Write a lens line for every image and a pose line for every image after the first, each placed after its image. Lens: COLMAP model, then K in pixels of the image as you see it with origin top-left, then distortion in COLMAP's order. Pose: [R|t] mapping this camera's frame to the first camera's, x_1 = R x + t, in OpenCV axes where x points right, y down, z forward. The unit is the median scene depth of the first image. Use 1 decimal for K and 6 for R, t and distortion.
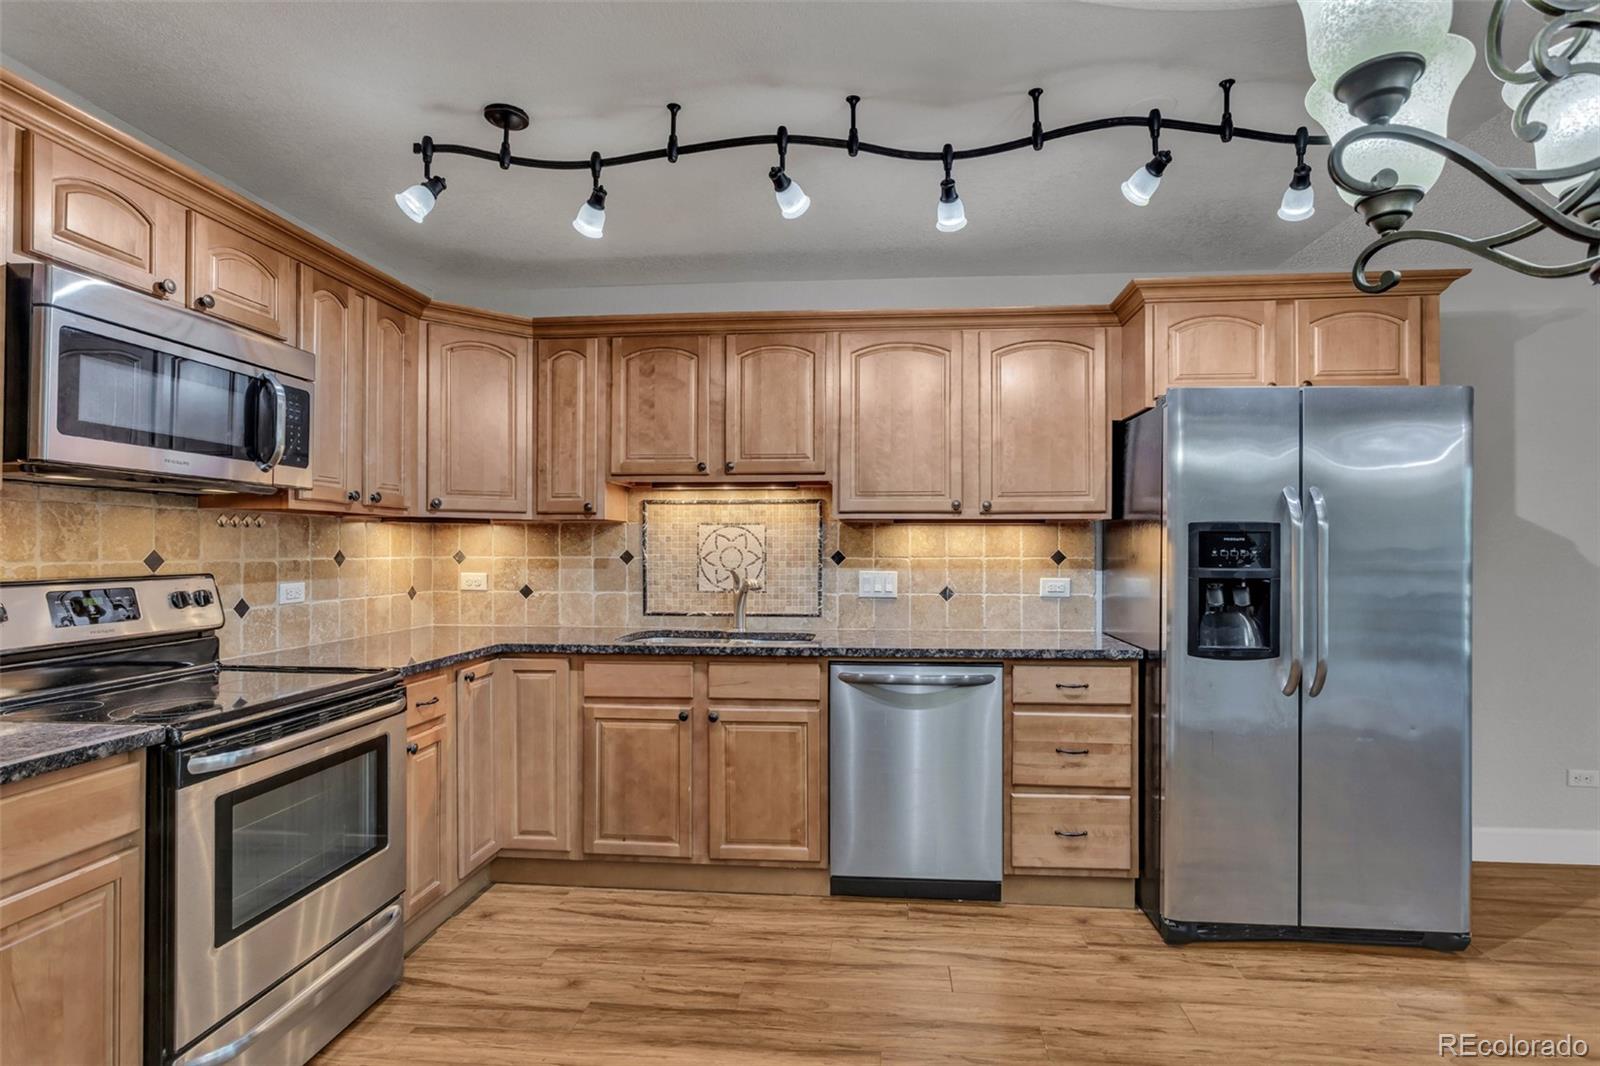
lens RADIAL K [[804.5, 0, 821.3], [0, 804.5, 542.6], [0, 0, 1]] dist [-0.002188, 0.001100]
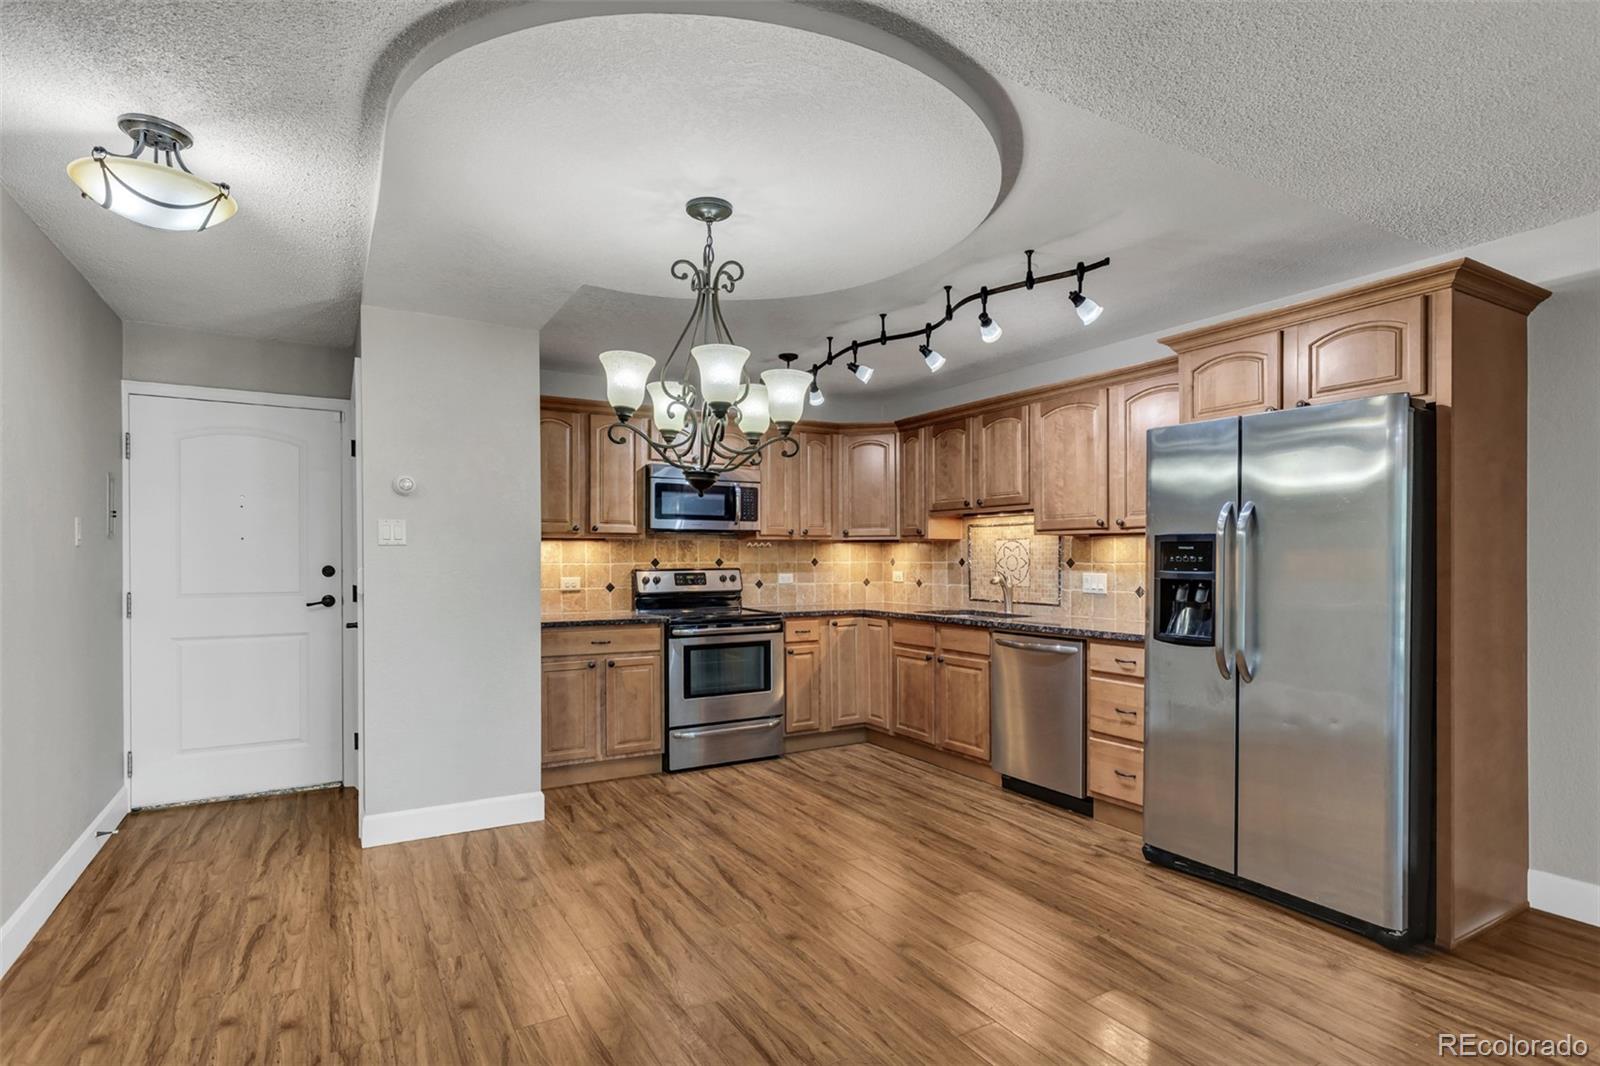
lens RADIAL K [[843.1, 0, 821.8], [0, 843.1, 561.7], [0, 0, 1]] dist [-0.000851, 0.000346]
pose [[0.581753, 0.001765, -0.813364, 1.134232], [0.008706, 0.999927, 0.008397, 0.001409], [0.813319, -0.011966, 0.581695, -0.189714]]
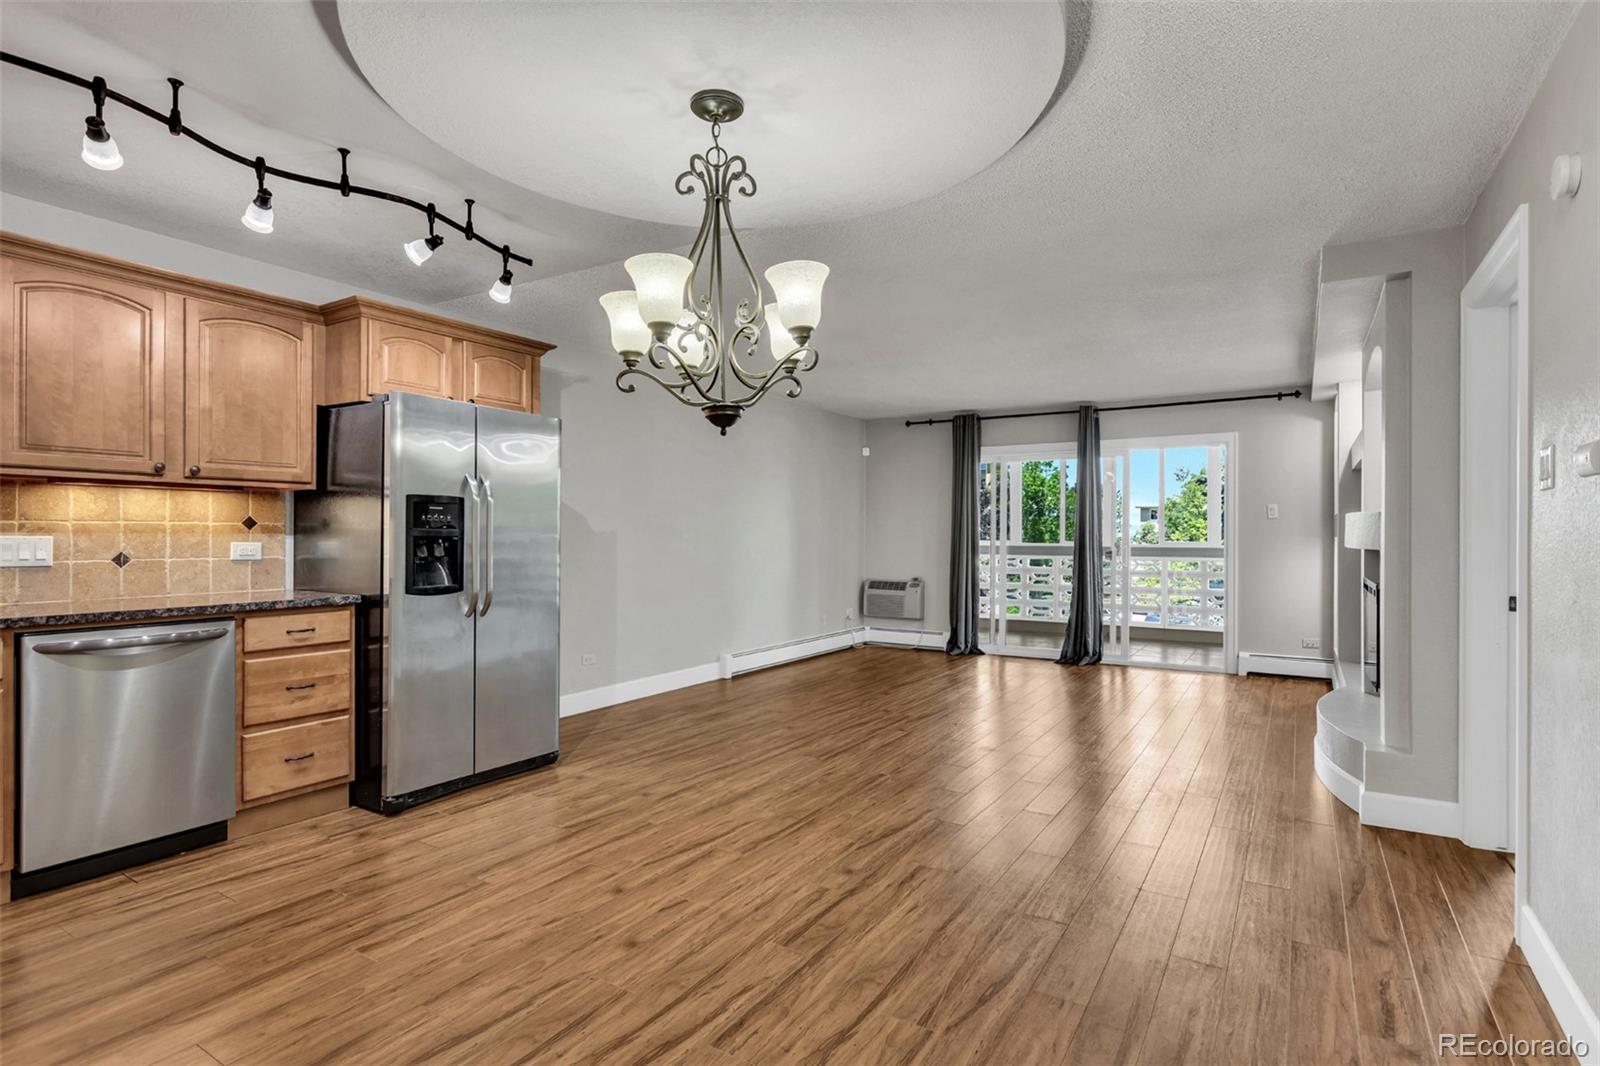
lens RADIAL K [[797.8, 0, 802.5], [0, 797.8, 535.5], [0, 0, 1]] dist [0.001738, 0.000907]
pose [[0.452421, -0.000868, 0.891804, -0.389999], [-0.008906, 0.999945, 0.005492, 0.027541], [-0.891760, -0.010427, 0.452388, -0.168055]]
